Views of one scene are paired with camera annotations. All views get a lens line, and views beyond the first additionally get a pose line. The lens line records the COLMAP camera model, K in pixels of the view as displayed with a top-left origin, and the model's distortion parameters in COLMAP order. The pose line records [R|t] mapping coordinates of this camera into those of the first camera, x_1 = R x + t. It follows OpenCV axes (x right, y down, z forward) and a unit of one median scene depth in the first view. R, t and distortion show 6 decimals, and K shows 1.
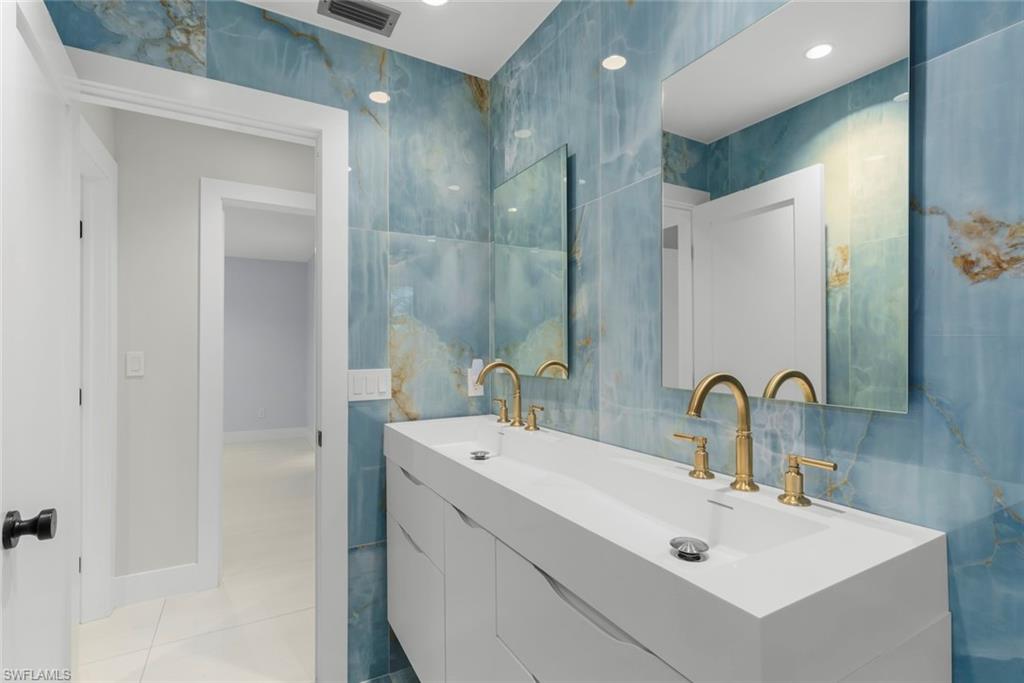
lens RADIAL K [[477.3, 0, 514.4], [0, 477.3, 345.9], [0, 0, 1]] dist [0.001802, 0.000021]
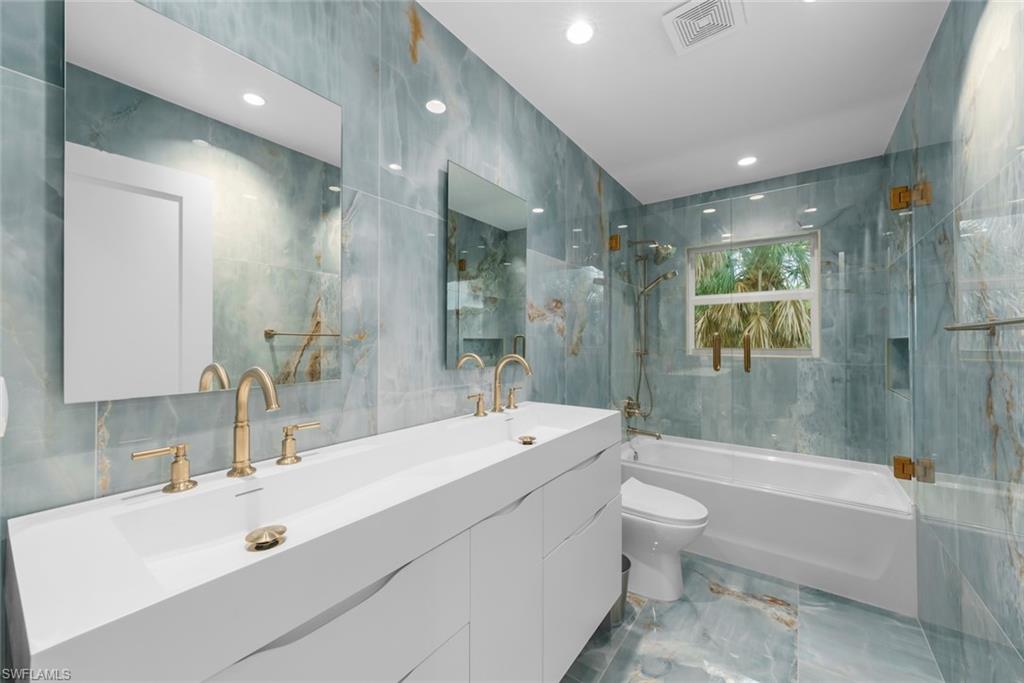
lens RADIAL K [[393.1, 0, 514.4], [0, 393.1, 338.9], [0, 0, 1]] dist [-0.001837, -0.000022]
pose [[-0.412357, 0.012607, 0.910935, -0.703686], [0.002613, 0.999916, -0.012656, 0.006623], [-0.911019, -0.002838, -0.412355, 1.069569]]
